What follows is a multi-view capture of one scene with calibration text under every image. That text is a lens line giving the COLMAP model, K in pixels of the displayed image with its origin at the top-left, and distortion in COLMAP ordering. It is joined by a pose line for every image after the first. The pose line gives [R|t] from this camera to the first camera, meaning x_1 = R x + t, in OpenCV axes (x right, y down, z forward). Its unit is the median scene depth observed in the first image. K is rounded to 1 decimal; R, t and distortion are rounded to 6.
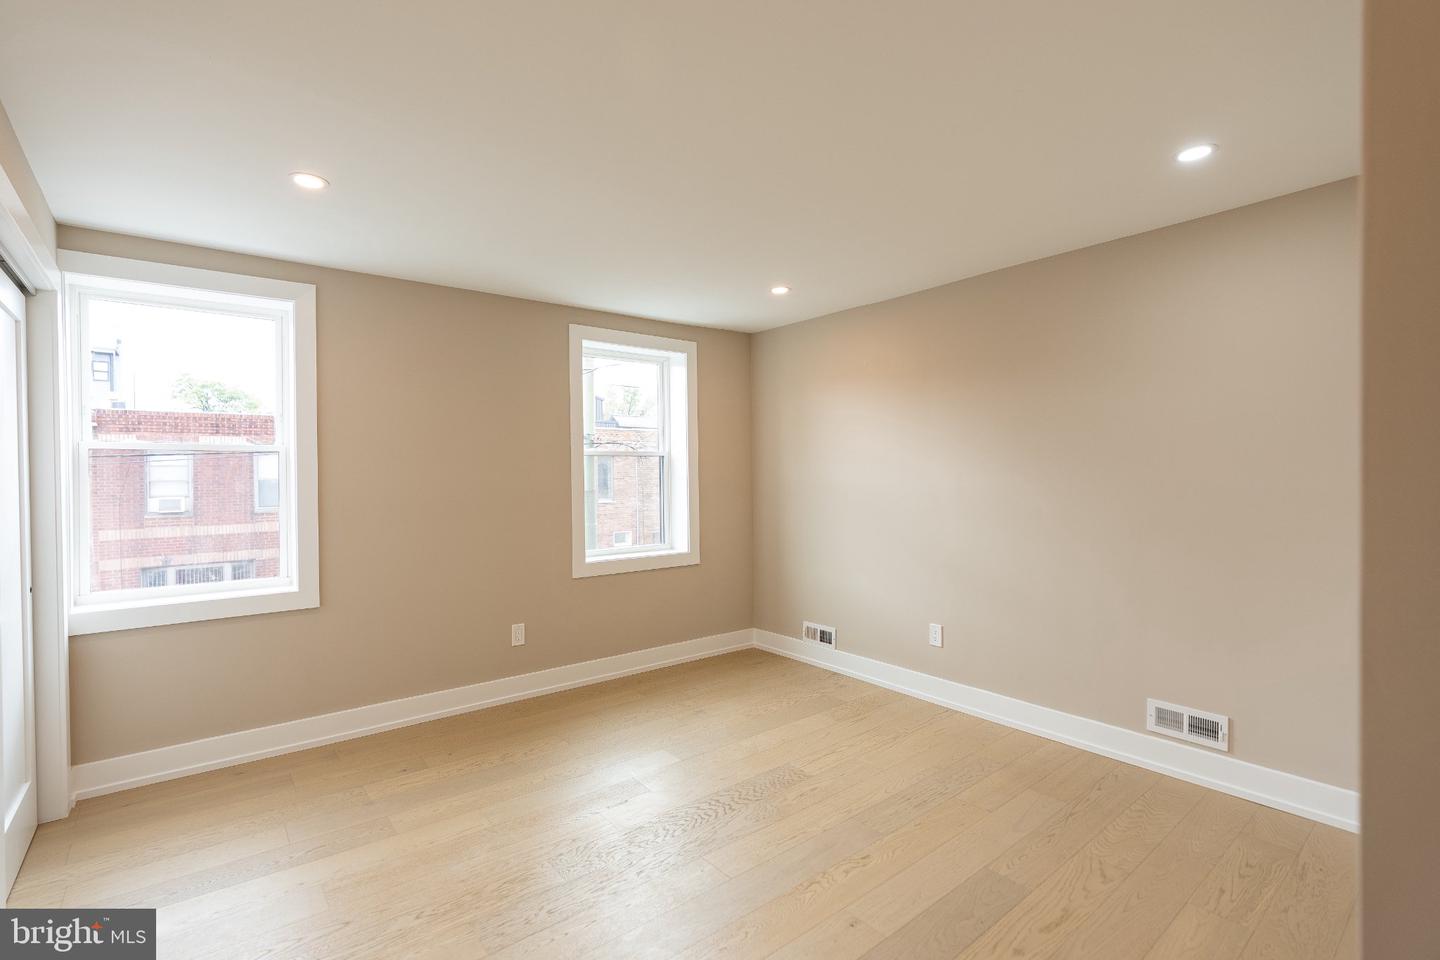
lens RADIAL K [[657.7, 0, 697.3], [0, 657.7, 478.0], [0, 0, 1]] dist [-0.001991, 0.003552]
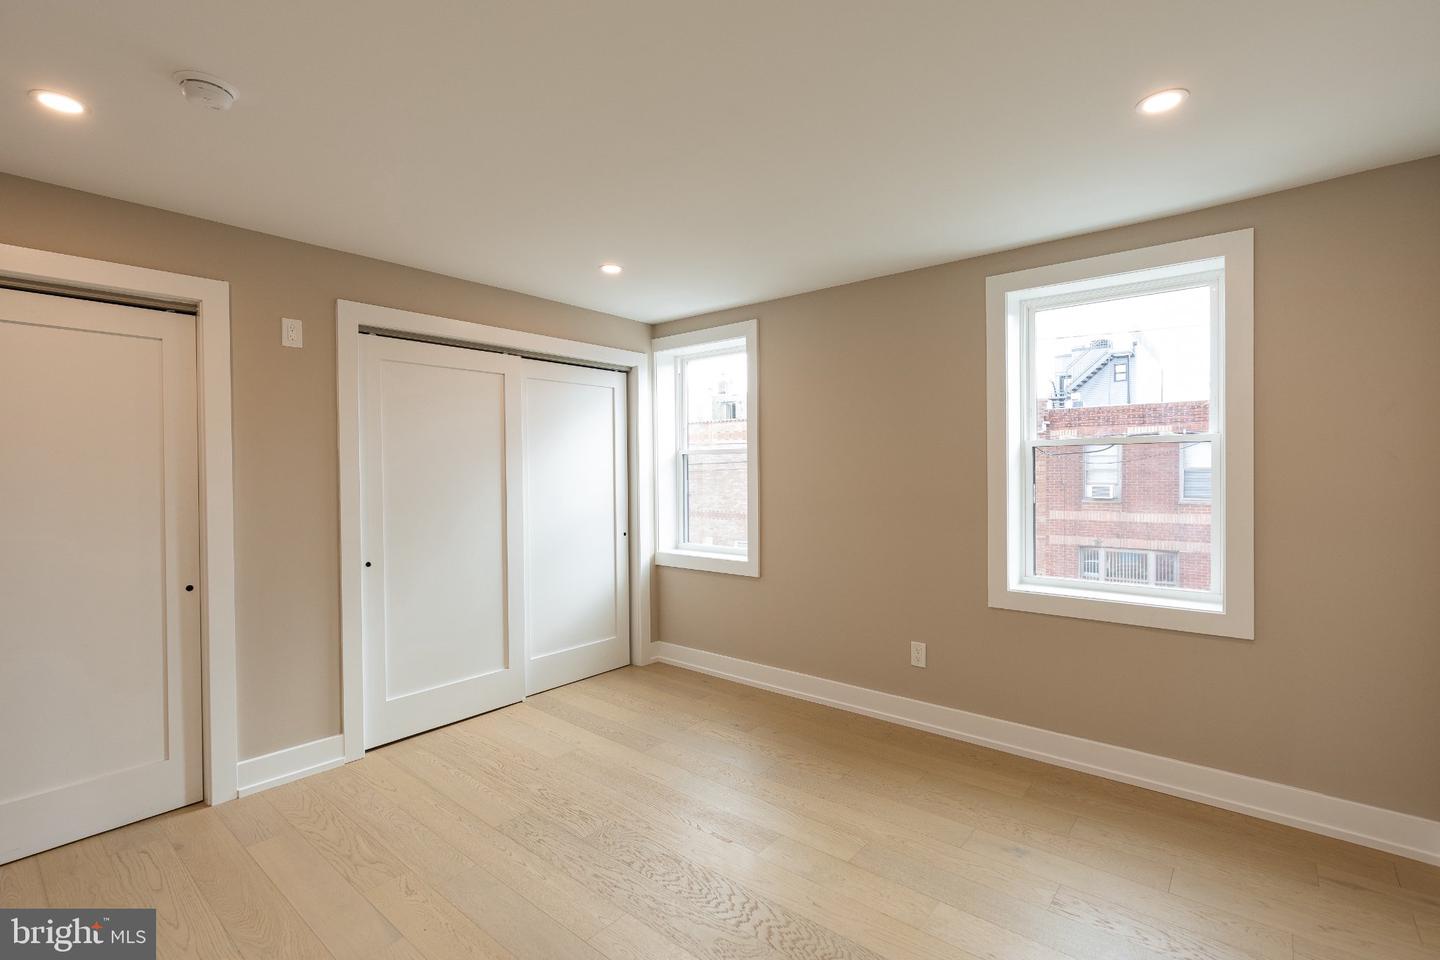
lens RADIAL K [[657.7, 0, 719.1], [0, 657.7, 476.3], [0, 0, 1]] dist [-0.001991, 0.003552]
pose [[0.214260, 0.019355, -0.976585, 0.133940], [-0.002478, 0.999811, 0.019272, -0.003979], [0.976774, -0.001709, 0.214267, 0.141811]]
